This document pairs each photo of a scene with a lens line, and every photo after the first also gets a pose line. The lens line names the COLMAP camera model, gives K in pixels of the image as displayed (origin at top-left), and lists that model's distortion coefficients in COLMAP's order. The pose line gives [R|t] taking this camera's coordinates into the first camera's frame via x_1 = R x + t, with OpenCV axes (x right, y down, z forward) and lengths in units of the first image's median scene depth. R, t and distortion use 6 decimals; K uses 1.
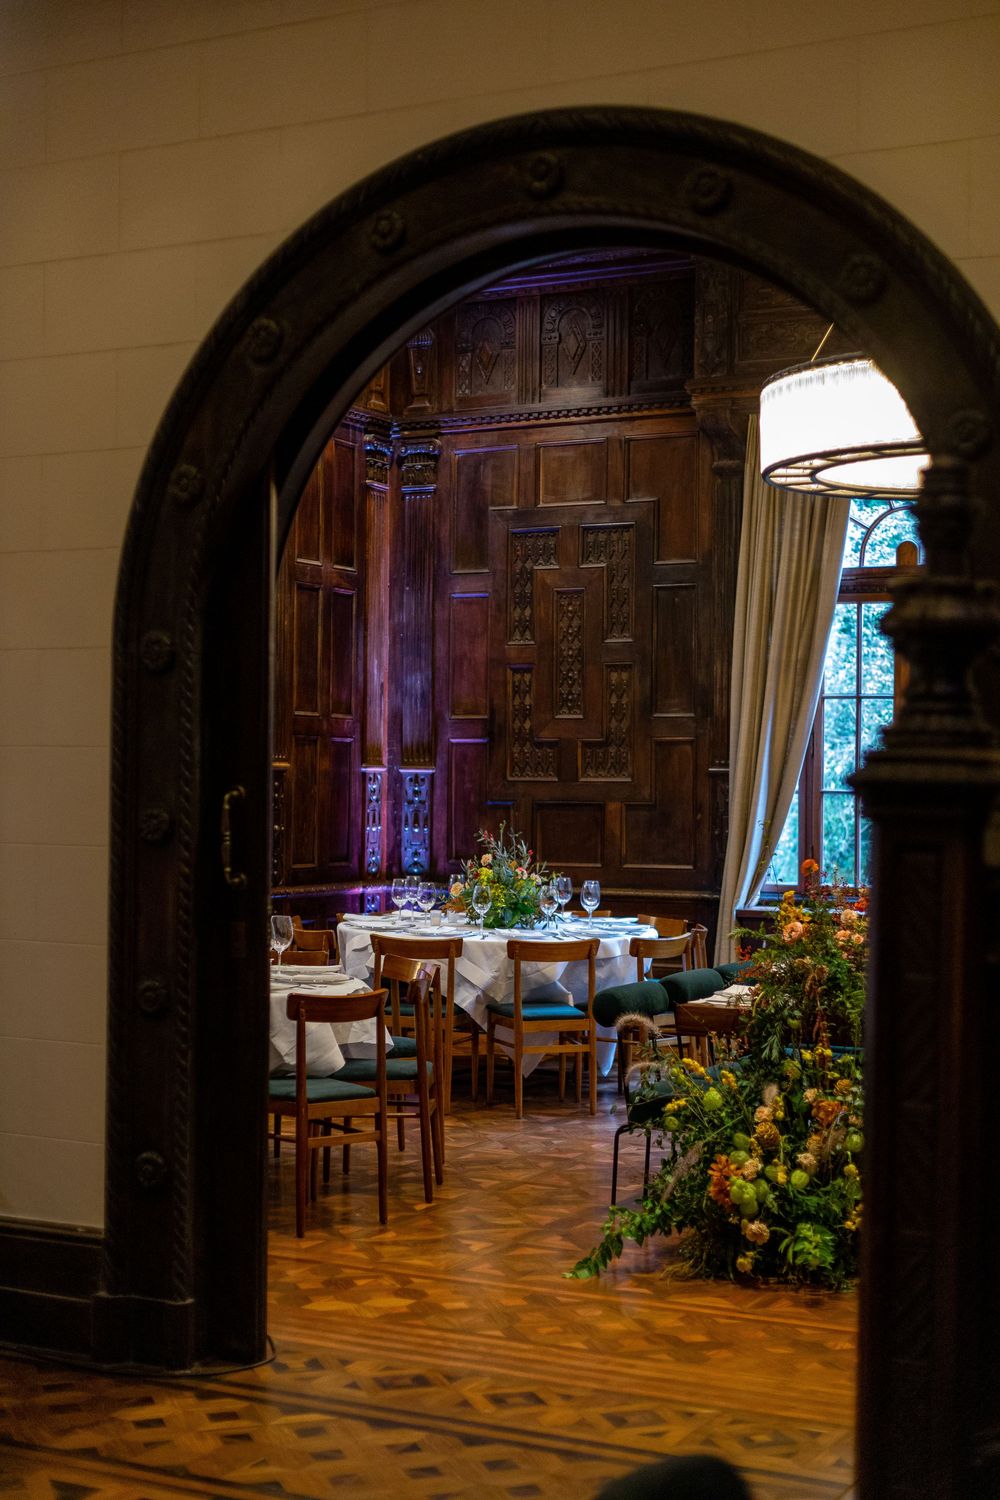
lens RADIAL K [[2112.3, 0, 472.7], [0, 2112.3, 753.5], [0, 0, 1]] dist [-0.028444, 0.042084]
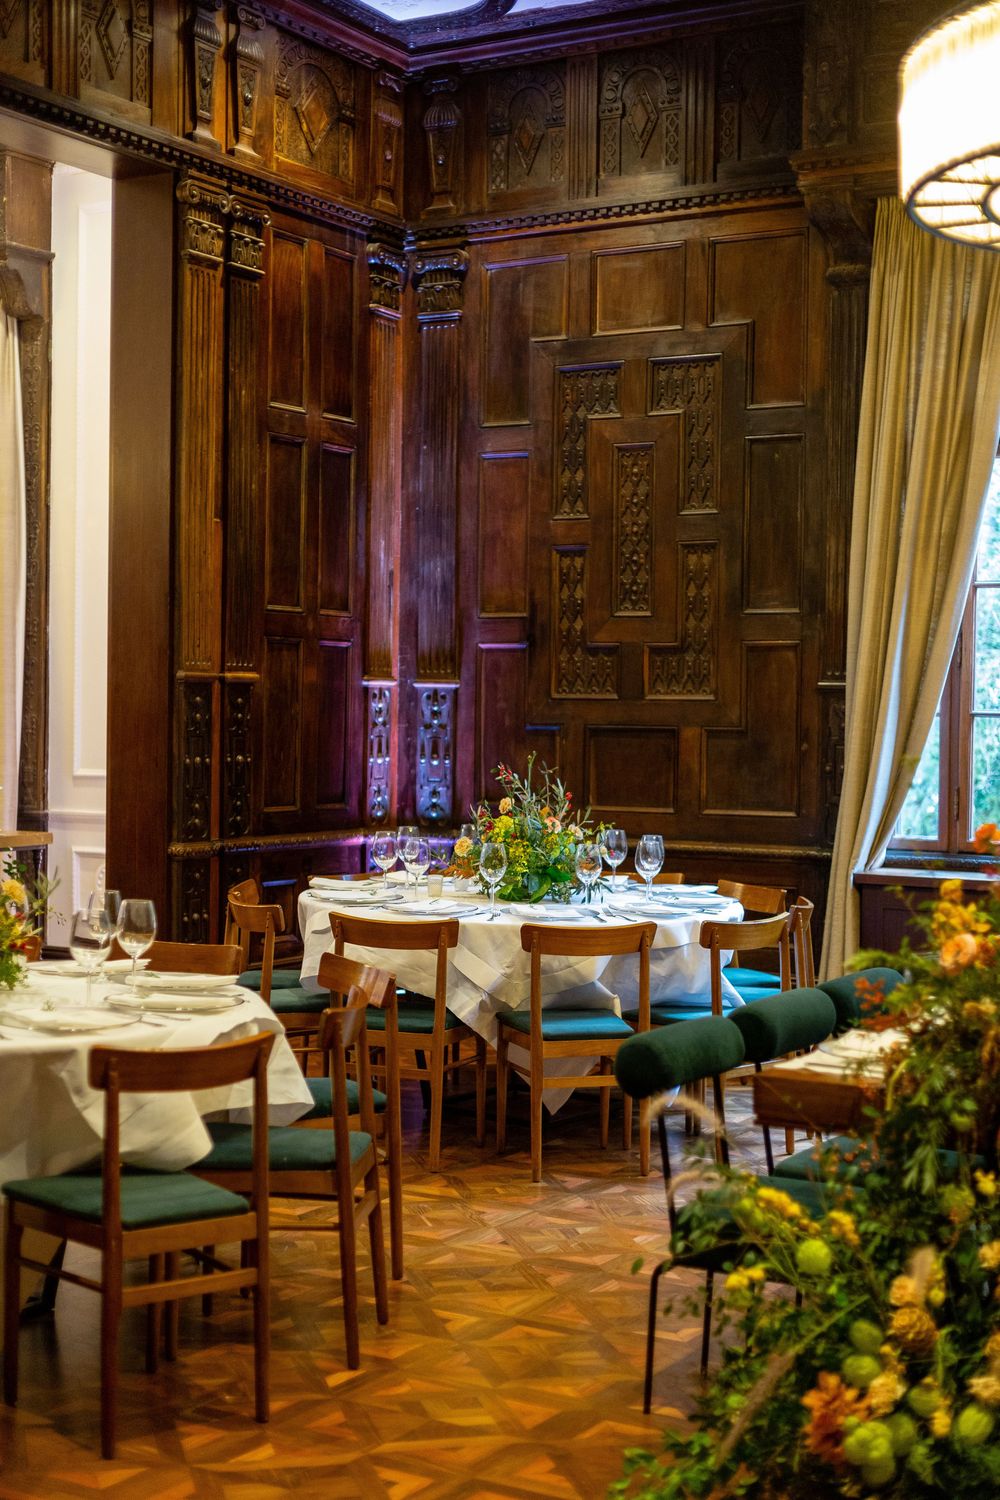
lens RADIAL K [[2112.3, 0, 472.7], [0, 2112.3, 753.5], [0, 0, 1]] dist [-0.028444, 0.042084]
pose [[0.998604, 0.005284, -0.052559, 0.029604], [-0.003472, 0.999399, 0.034495, 0.006962], [0.052710, -0.034264, 0.998022, 0.251431]]
